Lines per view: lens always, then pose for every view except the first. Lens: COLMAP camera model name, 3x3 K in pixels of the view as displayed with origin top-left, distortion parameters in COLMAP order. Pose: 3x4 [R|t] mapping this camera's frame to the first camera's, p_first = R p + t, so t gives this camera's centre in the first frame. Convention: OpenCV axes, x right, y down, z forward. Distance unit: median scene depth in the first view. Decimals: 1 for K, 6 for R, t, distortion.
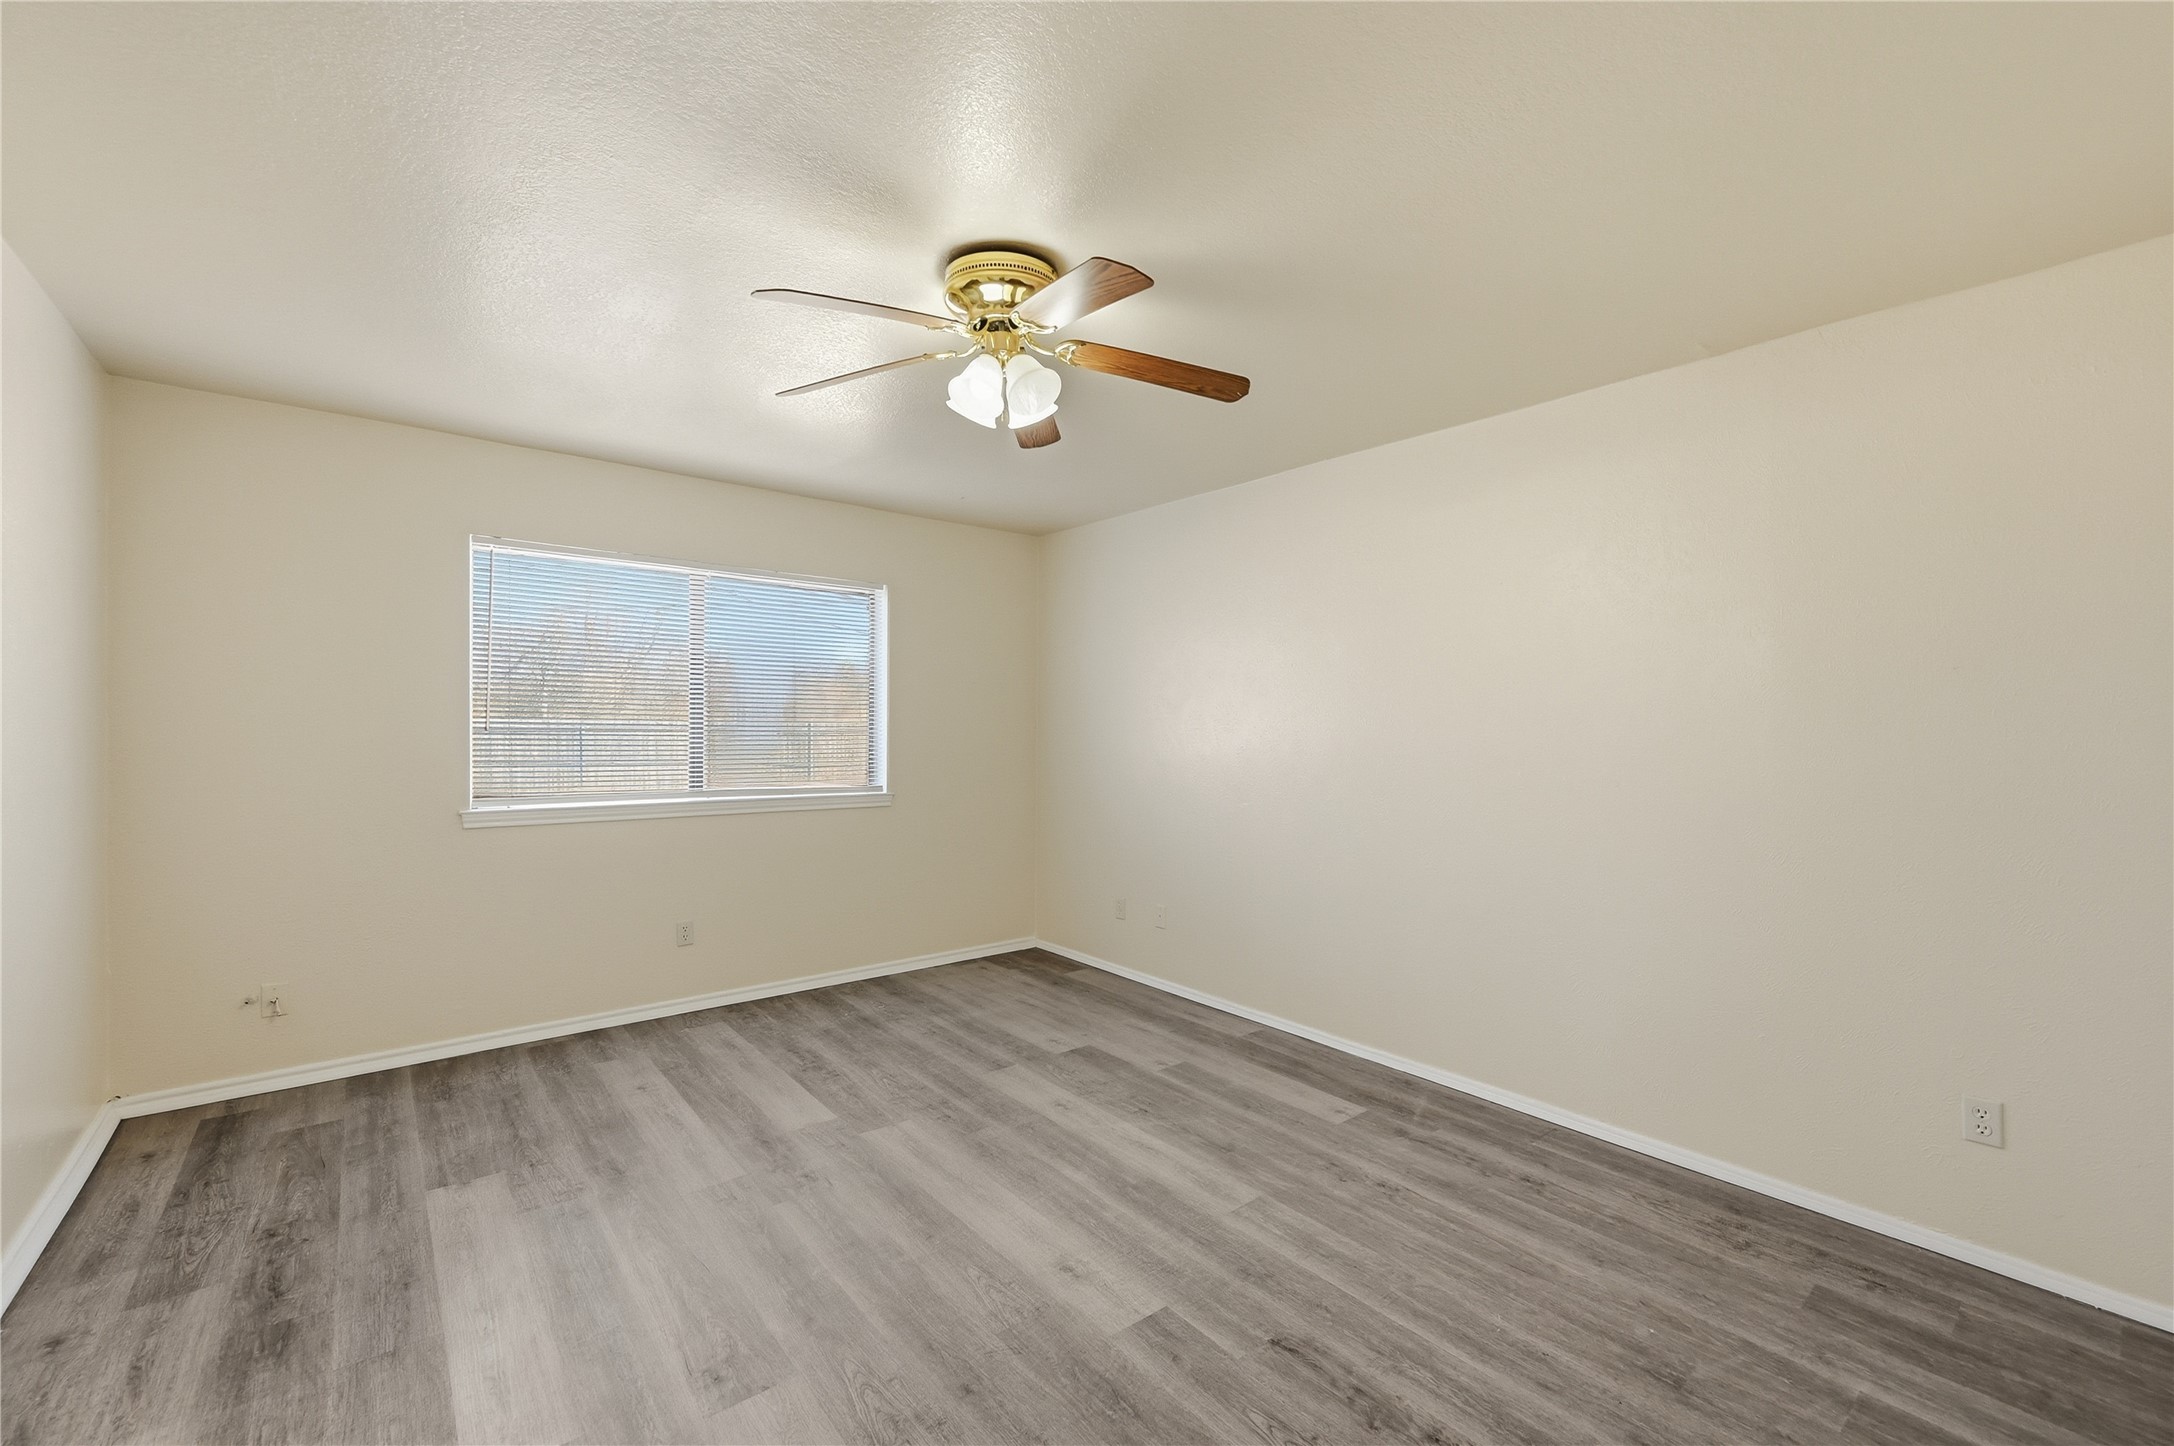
lens RADIAL K [[864.5, 0, 1085.7], [0, 864.5, 722.0], [0, 0, 1]] dist [-0.005013, 0.001705]
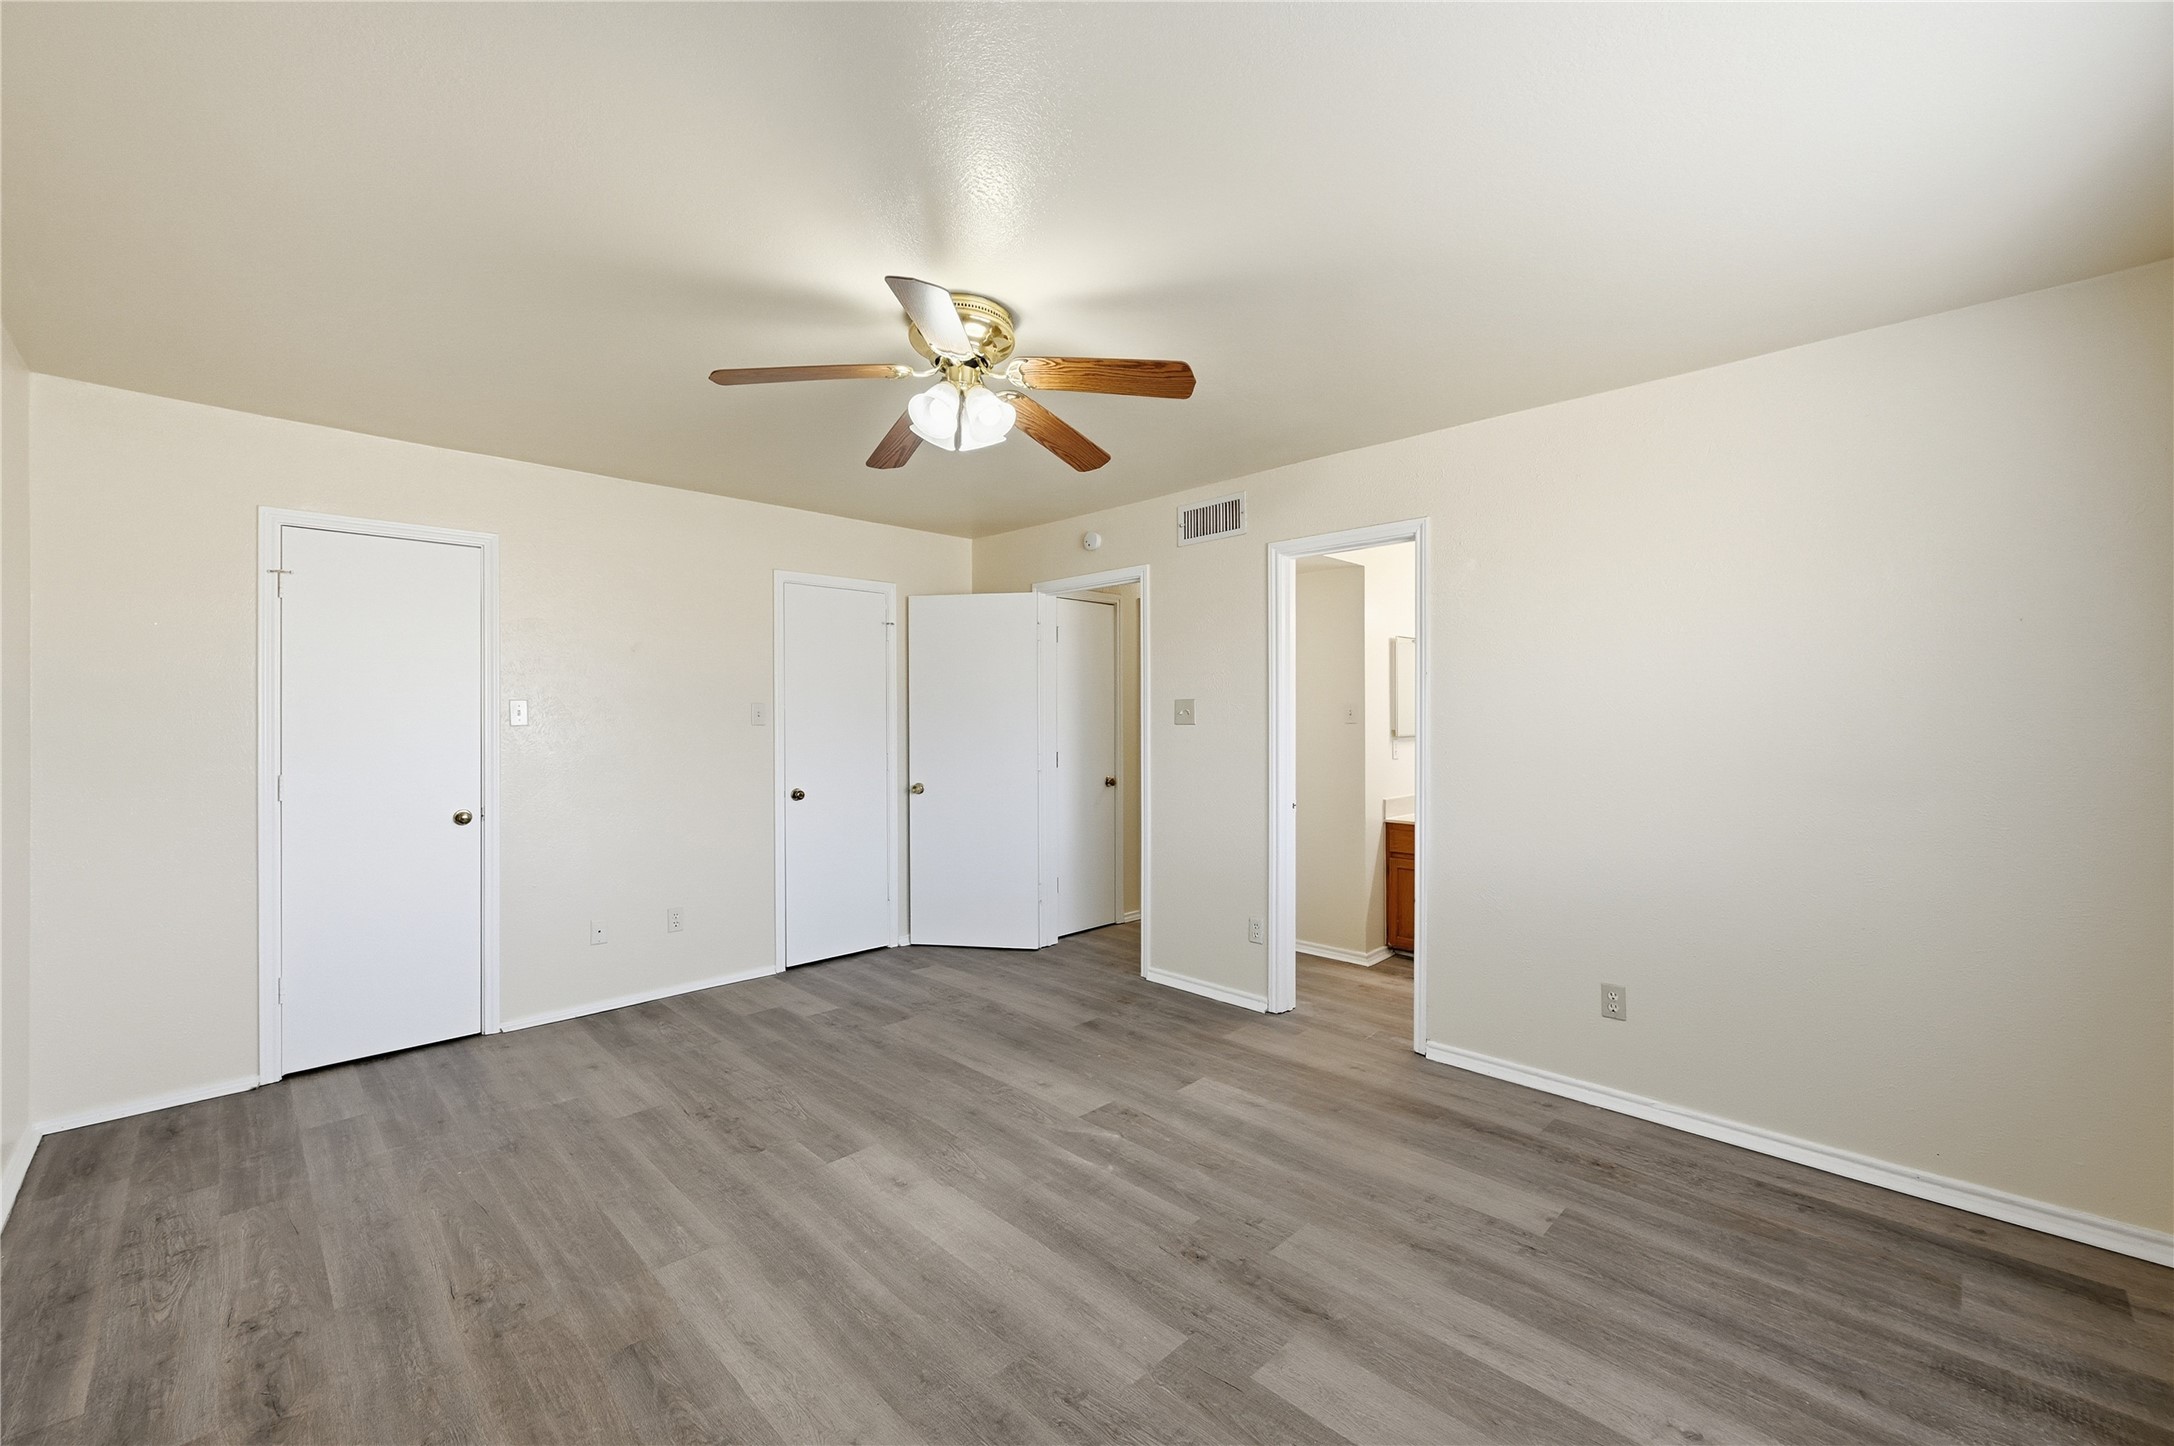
lens RADIAL K [[864.5, 0, 1080.2], [0, 864.5, 715.3], [0, 0, 1]] dist [-0.005013, 0.001705]
pose [[-0.996254, -0.006068, -0.086264, -0.139123], [-0.005744, 0.999975, -0.004003, 0.002655], [0.086286, -0.003493, -0.996264, 1.922158]]
